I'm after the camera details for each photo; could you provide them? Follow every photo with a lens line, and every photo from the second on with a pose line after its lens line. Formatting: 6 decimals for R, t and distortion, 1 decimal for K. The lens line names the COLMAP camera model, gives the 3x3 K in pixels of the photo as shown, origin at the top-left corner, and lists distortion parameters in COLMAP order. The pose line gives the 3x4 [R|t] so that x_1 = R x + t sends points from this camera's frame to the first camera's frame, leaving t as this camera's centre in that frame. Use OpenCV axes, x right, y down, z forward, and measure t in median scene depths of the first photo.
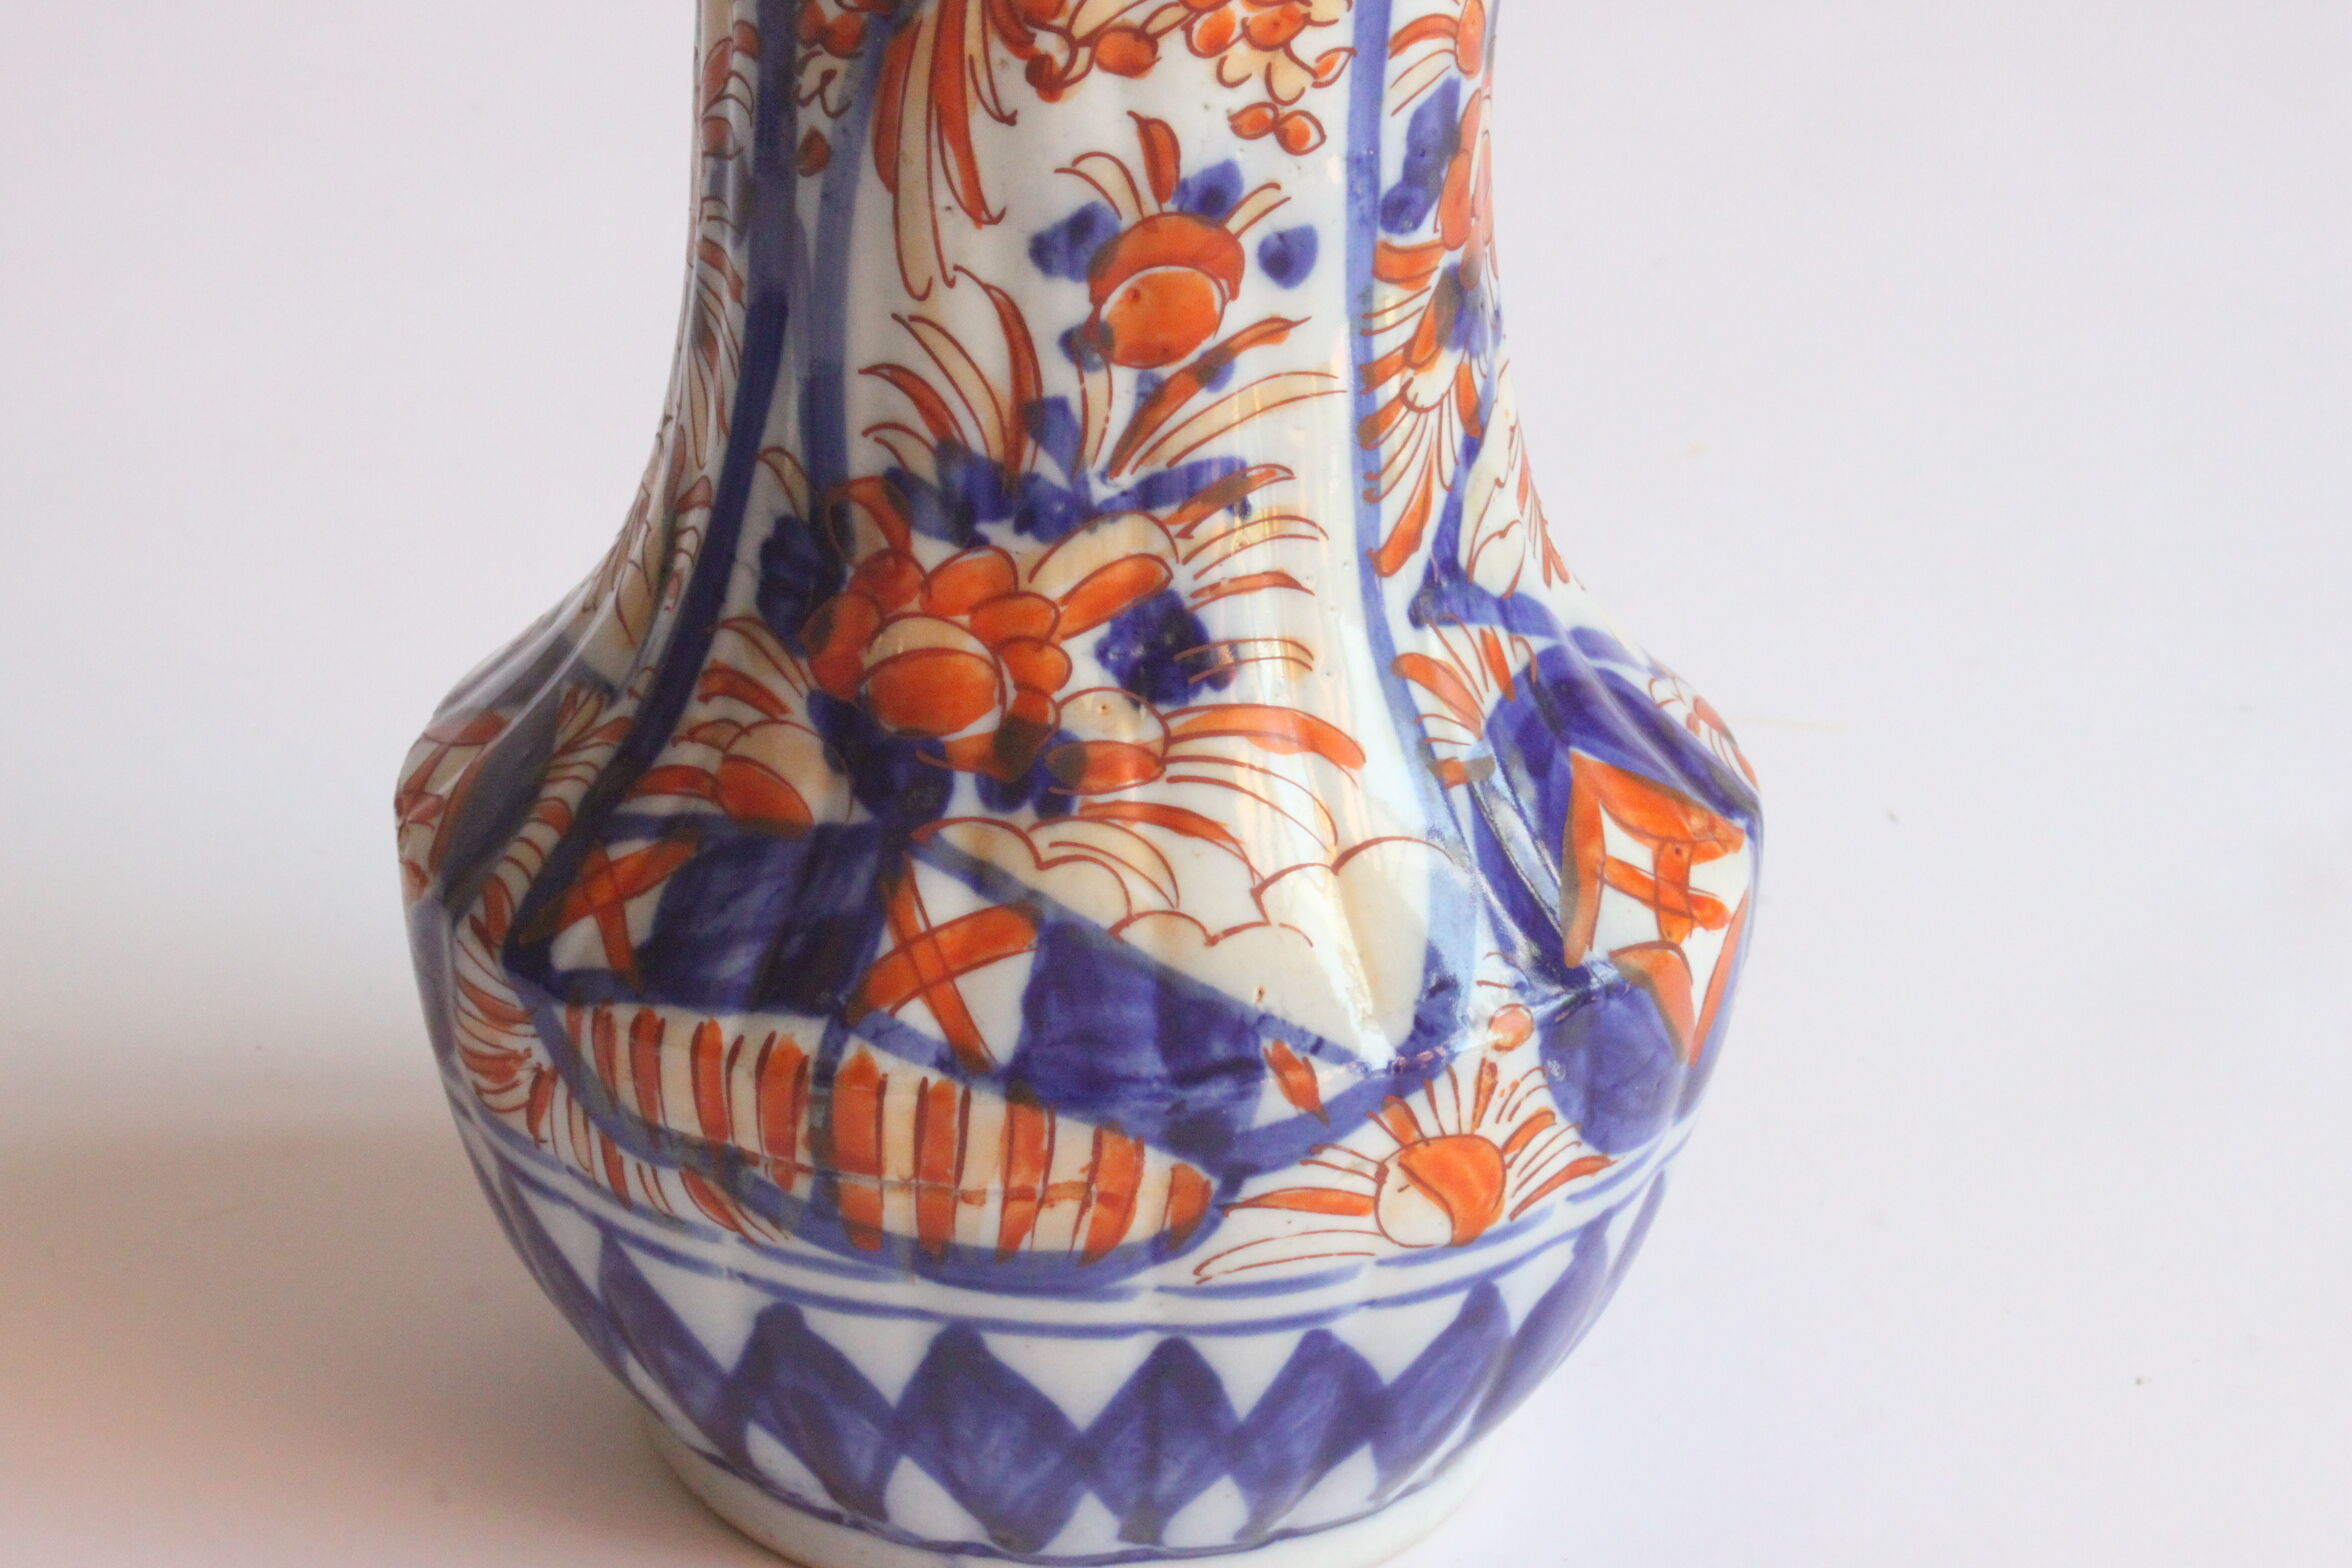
lens RADIAL K [[7956.1, 0, 1176.0], [0, 7956.1, 784.0], [0, 0, 1]] dist [0.276464, 0.512500]
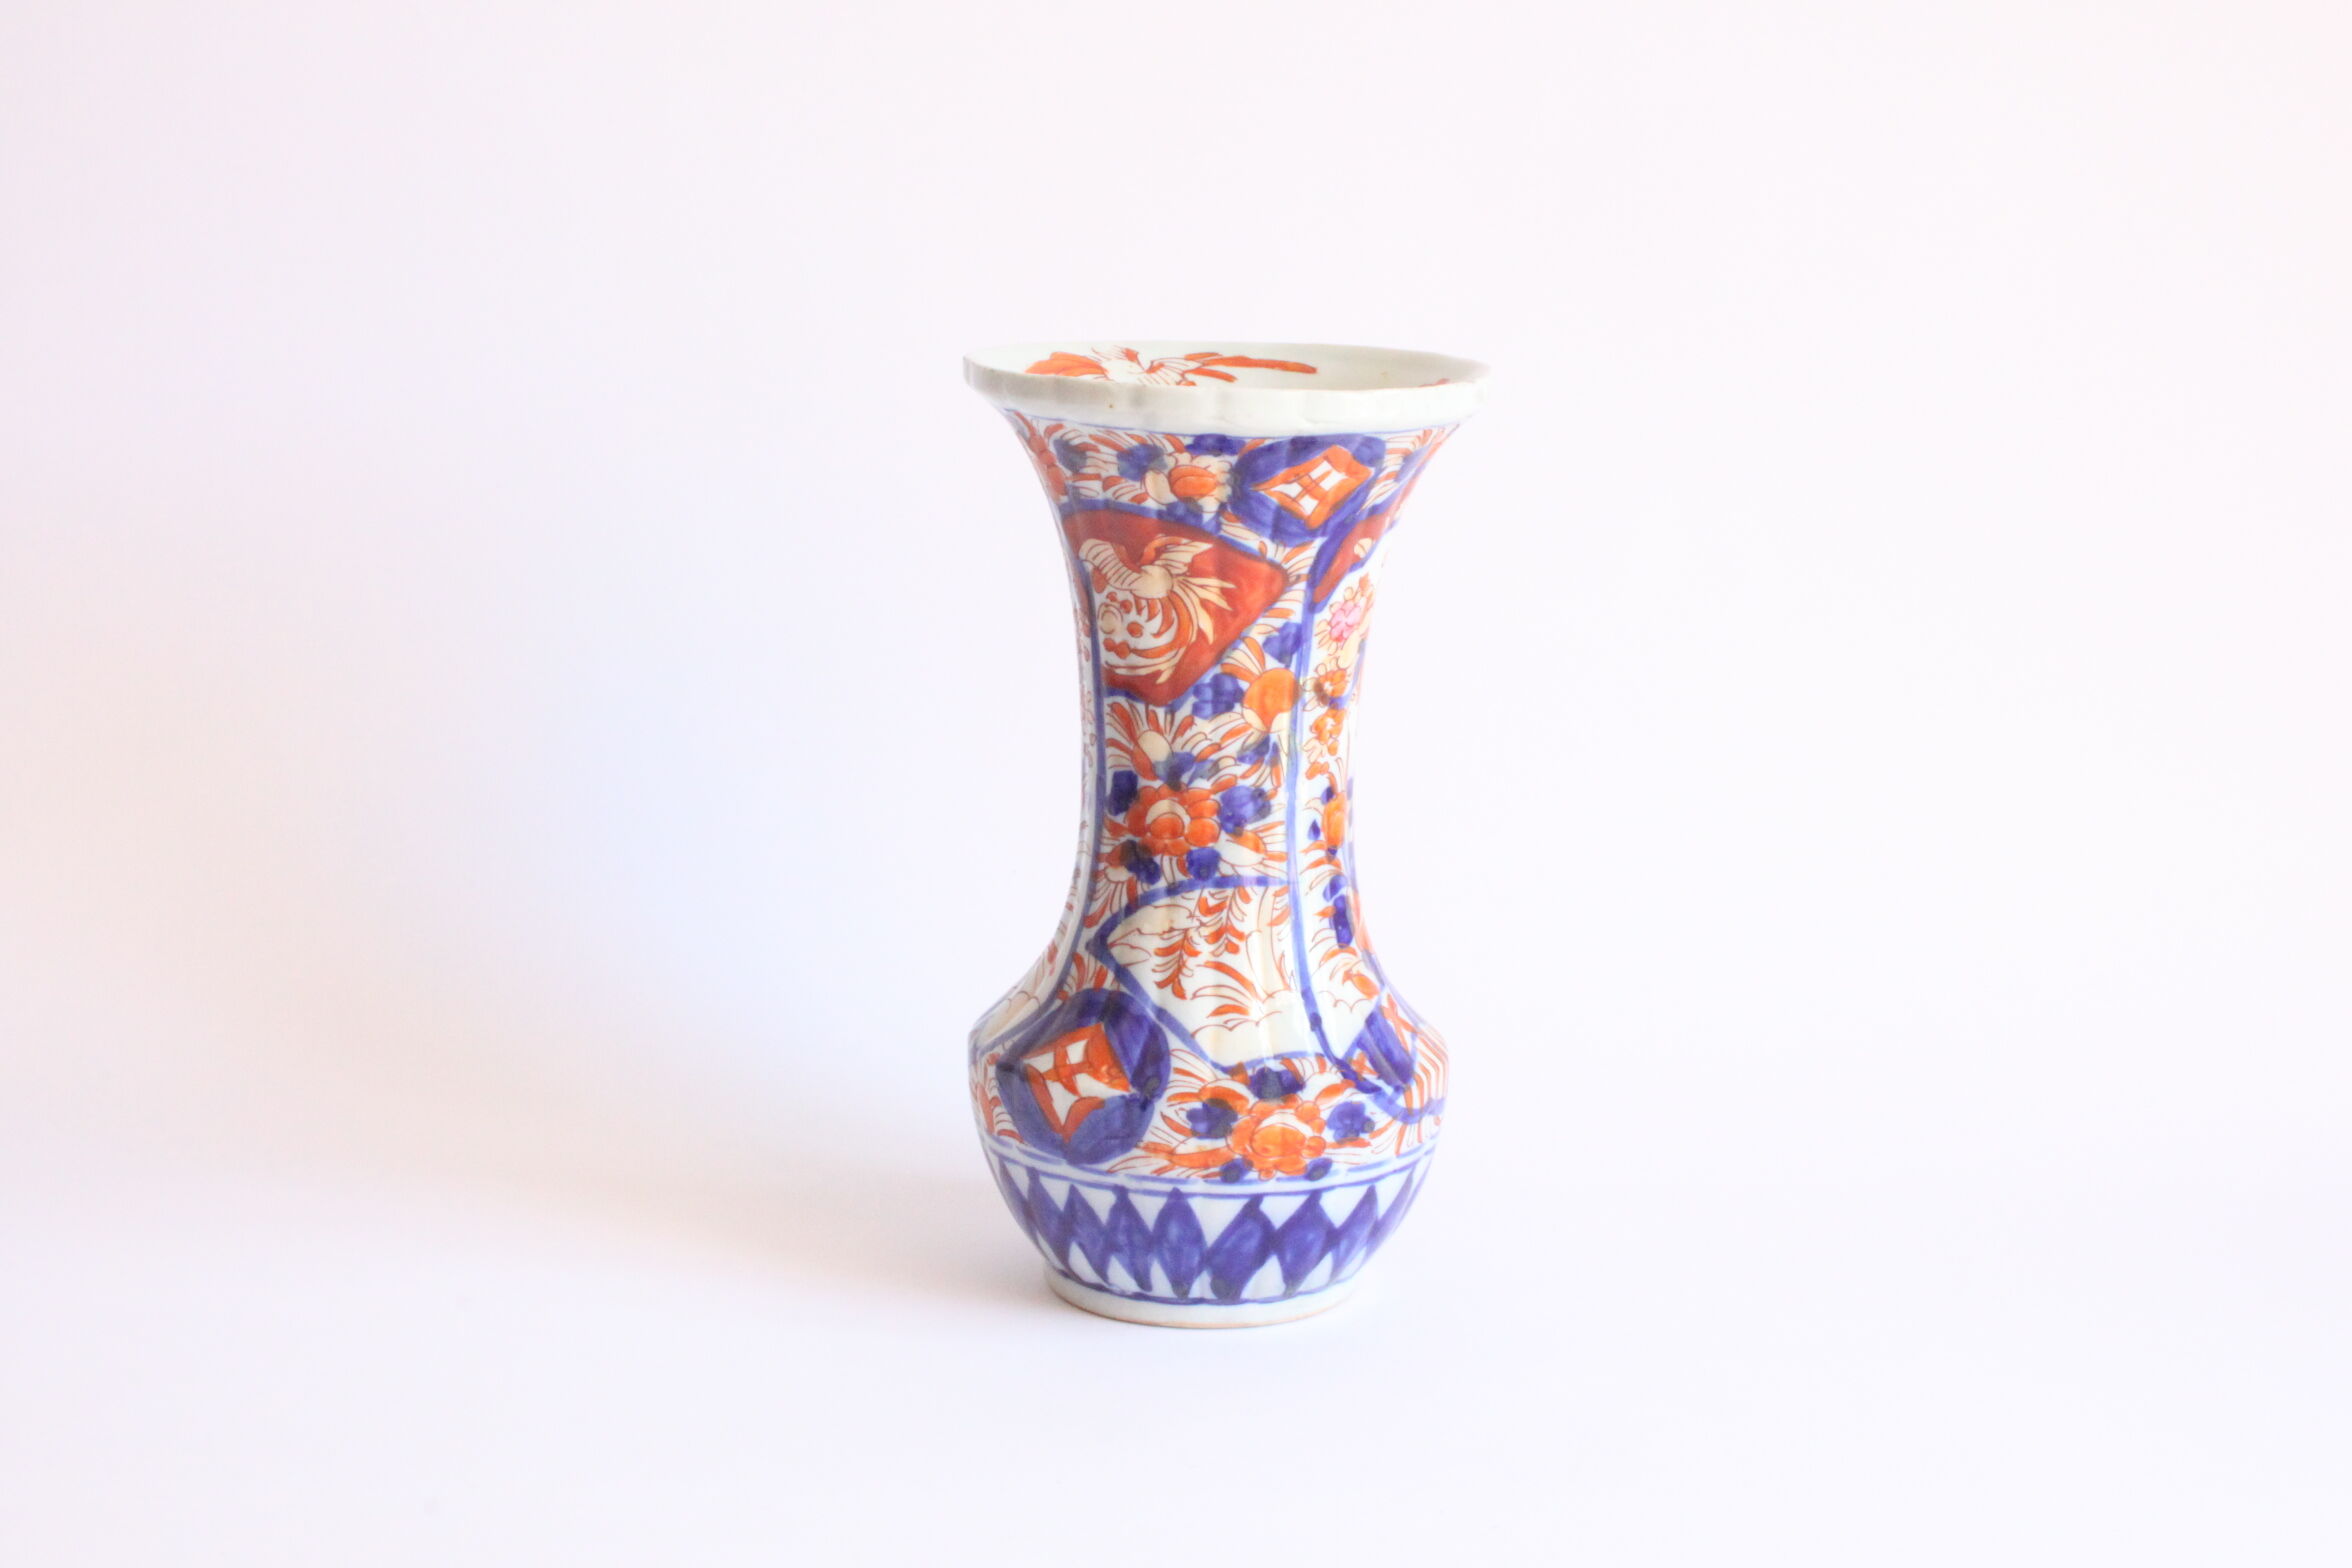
lens RADIAL K [[4614.4, 0, 1176.0], [0, 4614.4, 784.0], [0, 0, 1]] dist [-0.021921, -0.022585]
pose [[-0.169949, 0.176846, -0.969455, 1.667014], [-0.449748, 0.861417, 0.235981, -0.489899], [0.876837, 0.476115, -0.066861, 1.132391]]
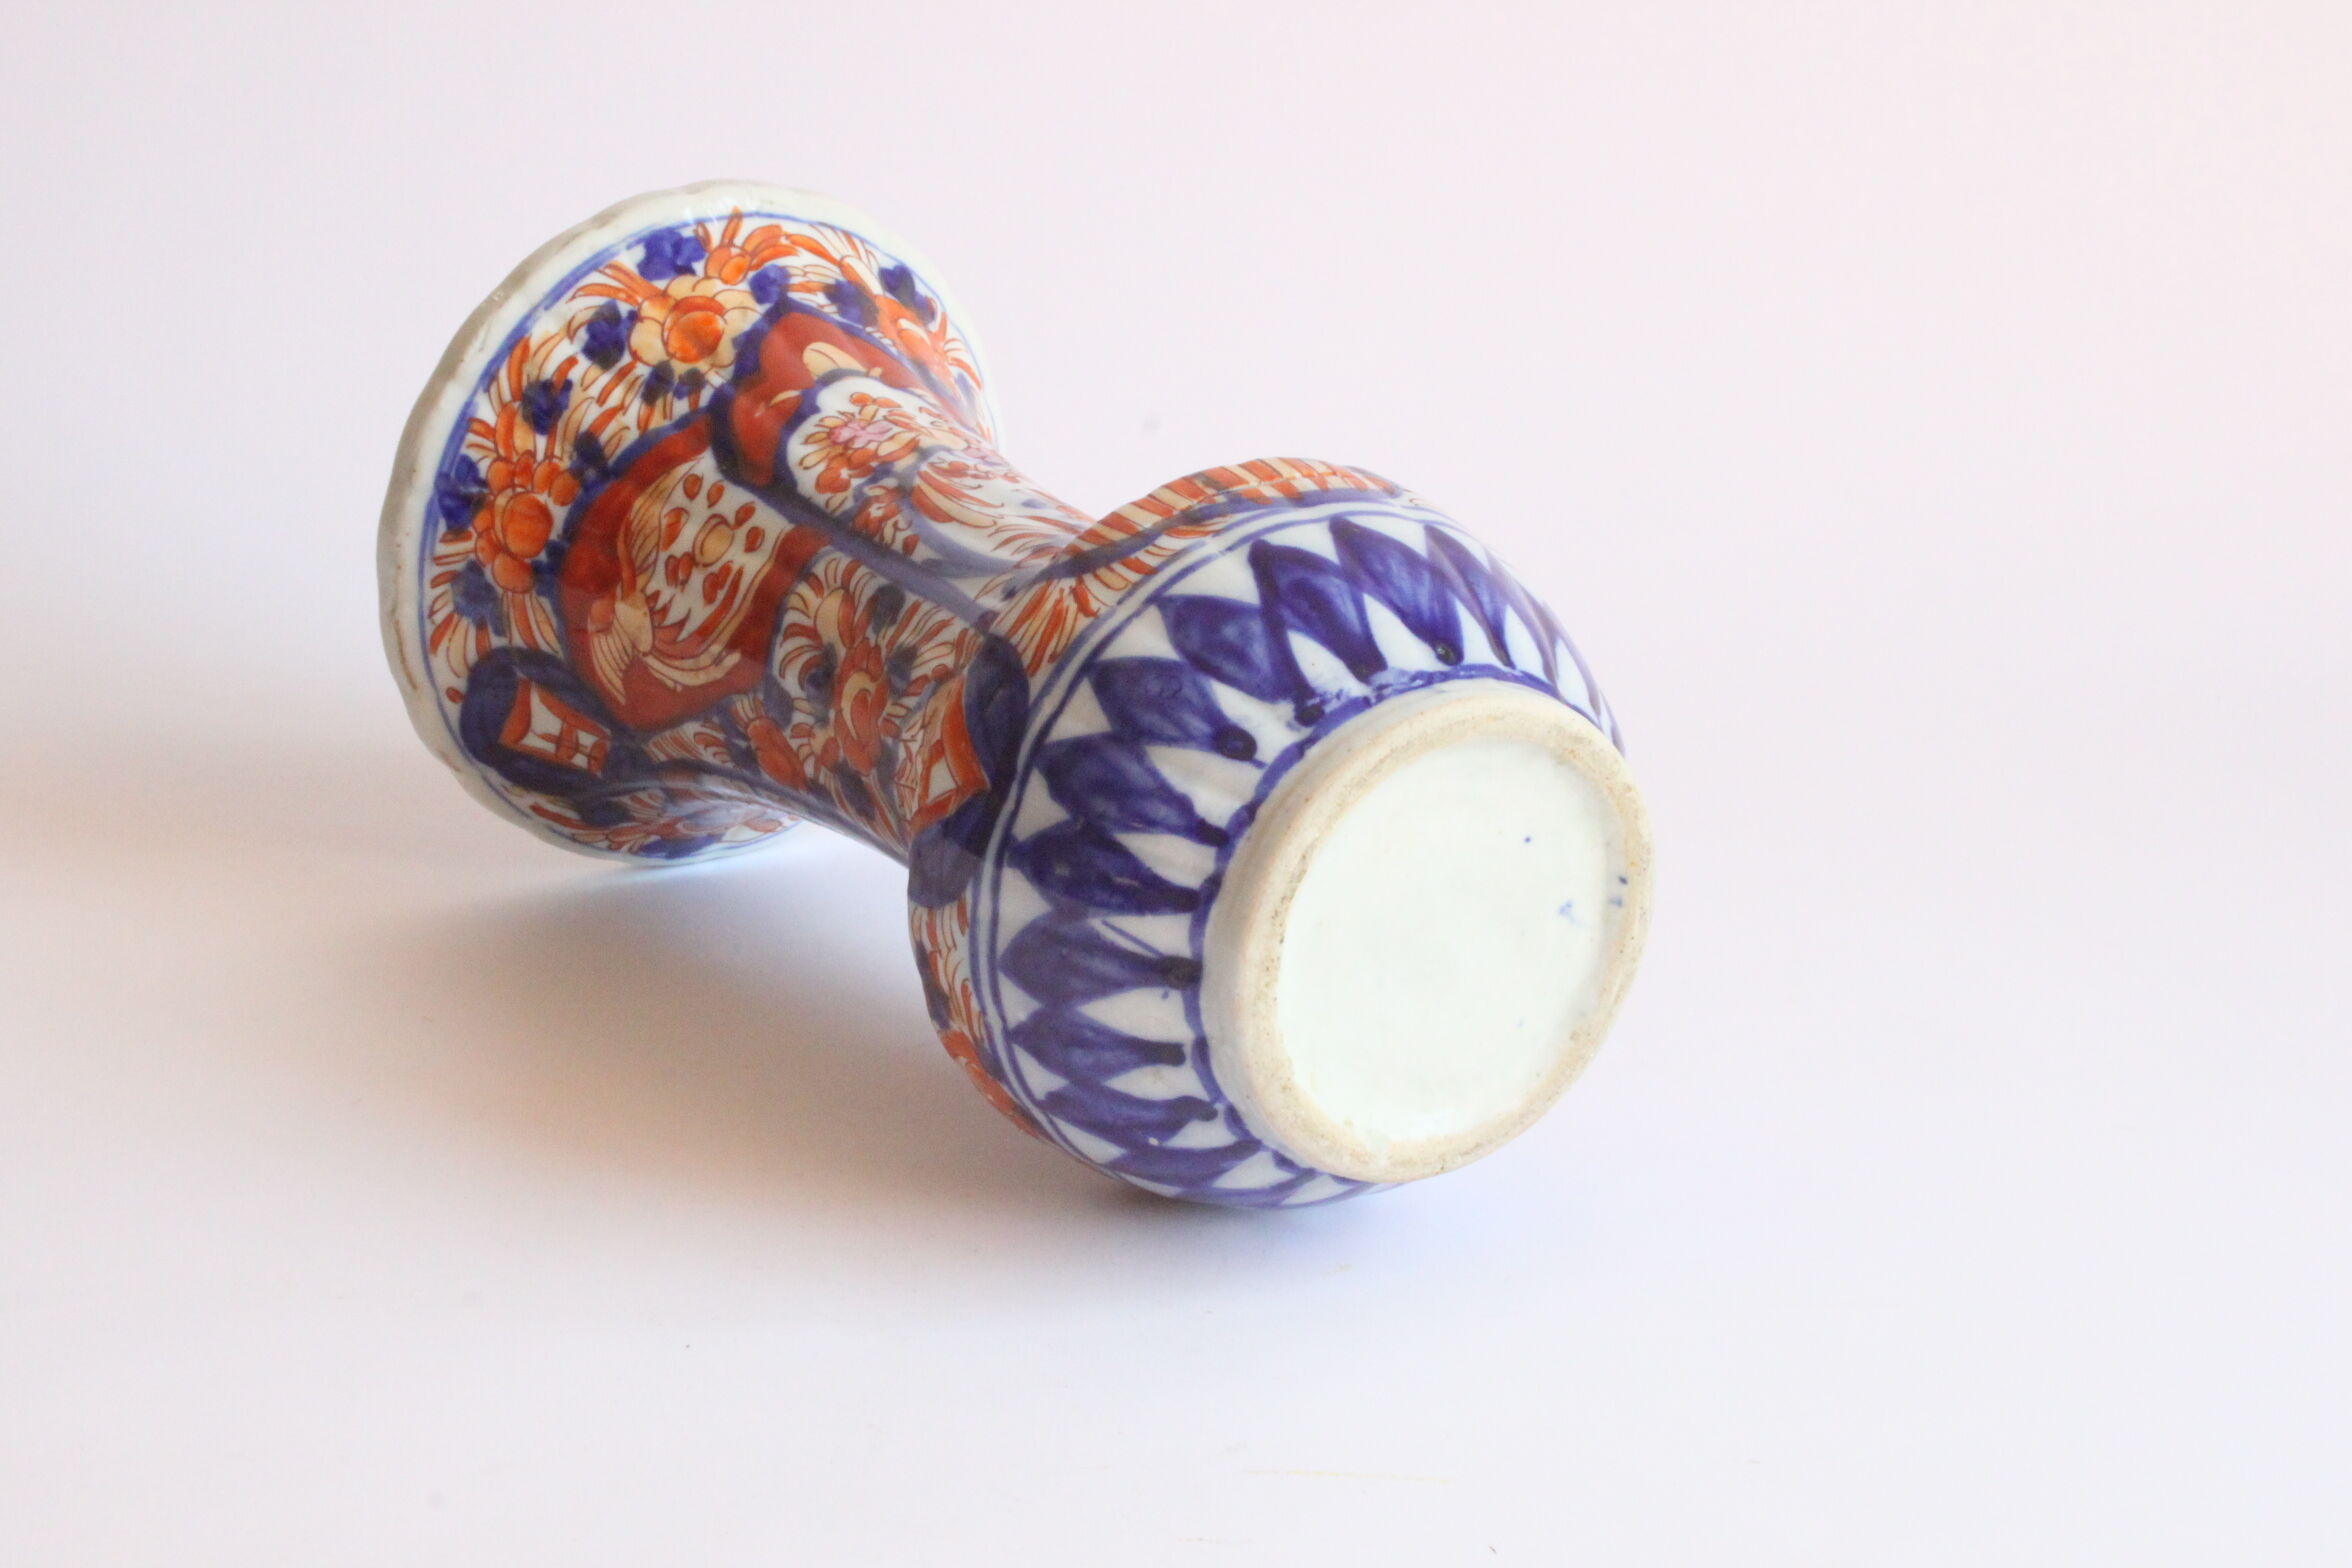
lens RADIAL K [[6071.2, 0, 1176.0], [0, 6071.2, 784.0], [0, 0, 1]] dist [0.103598, -0.333607]
pose [[0.792322, 0.011263, 0.609999, -0.928926], [0.606306, -0.125920, -0.785199, 1.161585], [0.067967, 0.991976, -0.106598, 1.222574]]
